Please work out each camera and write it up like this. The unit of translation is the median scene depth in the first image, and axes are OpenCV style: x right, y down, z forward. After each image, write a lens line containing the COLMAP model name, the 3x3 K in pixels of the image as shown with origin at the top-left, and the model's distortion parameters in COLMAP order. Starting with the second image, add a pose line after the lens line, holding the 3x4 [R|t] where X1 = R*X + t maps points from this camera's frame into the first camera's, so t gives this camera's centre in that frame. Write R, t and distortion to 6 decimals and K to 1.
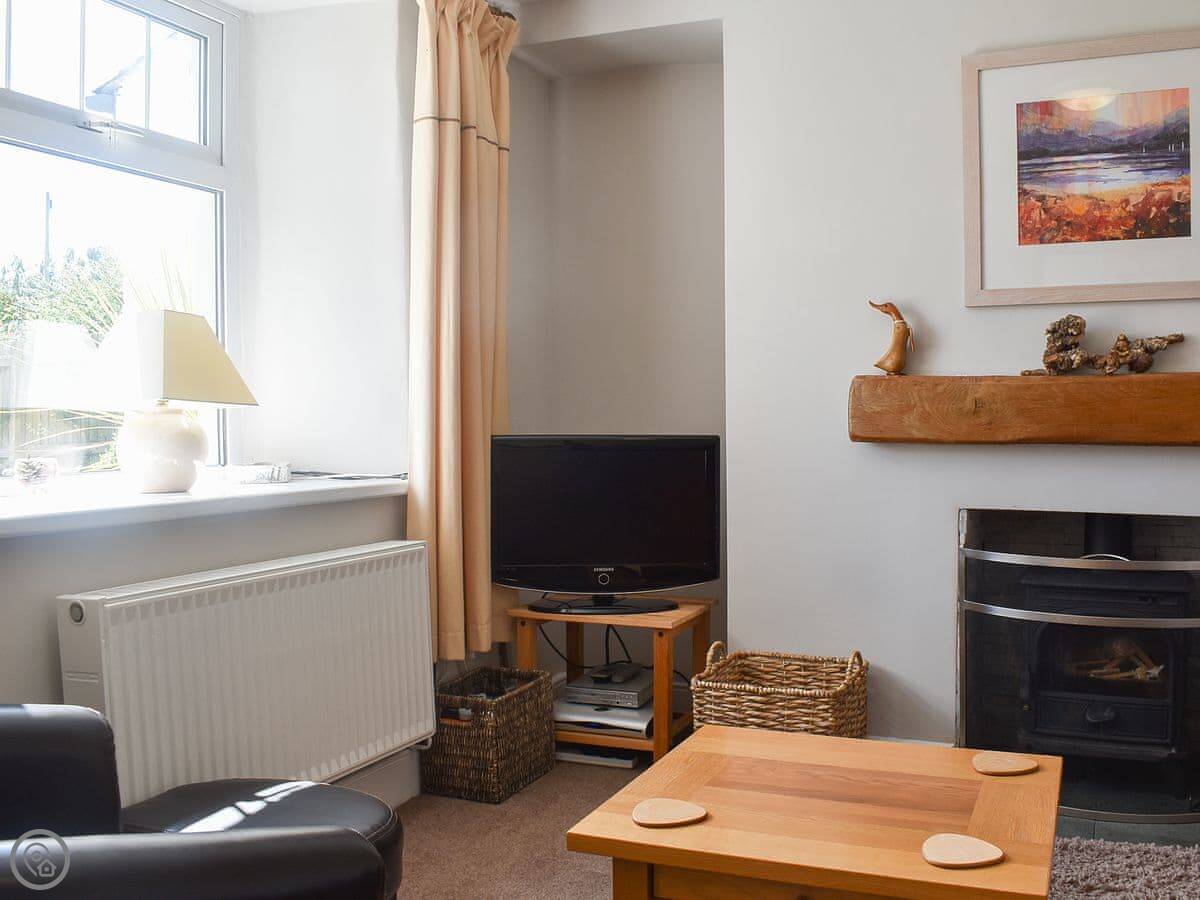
lens RADIAL K [[1098.6, 0, 602.2], [0, 1098.6, 473.4], [0, 0, 1]] dist [-0.085105, 0.008267]
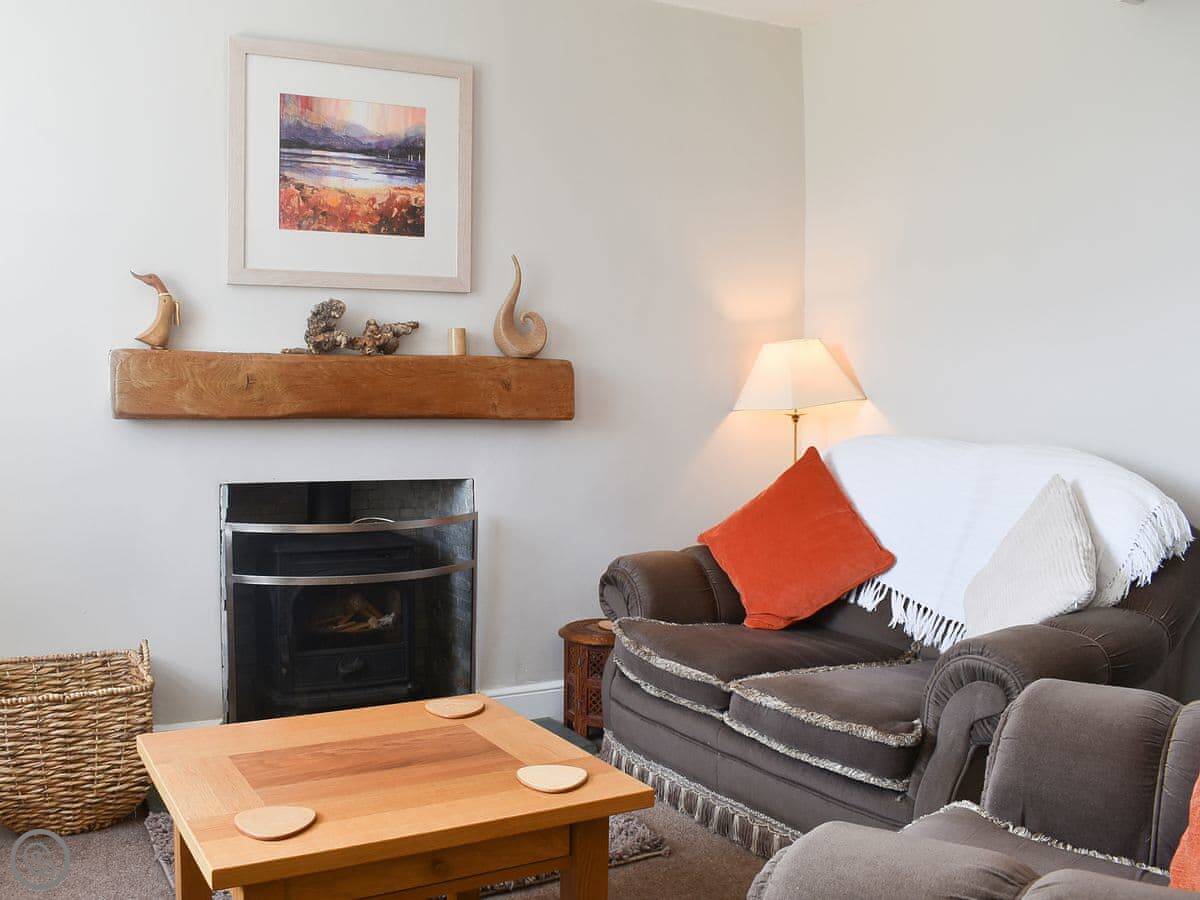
lens RADIAL K [[1143.2, 0, 427.1], [0, 1143.2, 450.8], [0, 0, 1]] dist [-0.099145, 0.010761]
pose [[0.673358, -0.029899, 0.738711, -0.338917], [0.031248, 0.999440, 0.011969, -0.005475], [-0.738656, 0.015024, 0.673915, 0.158965]]
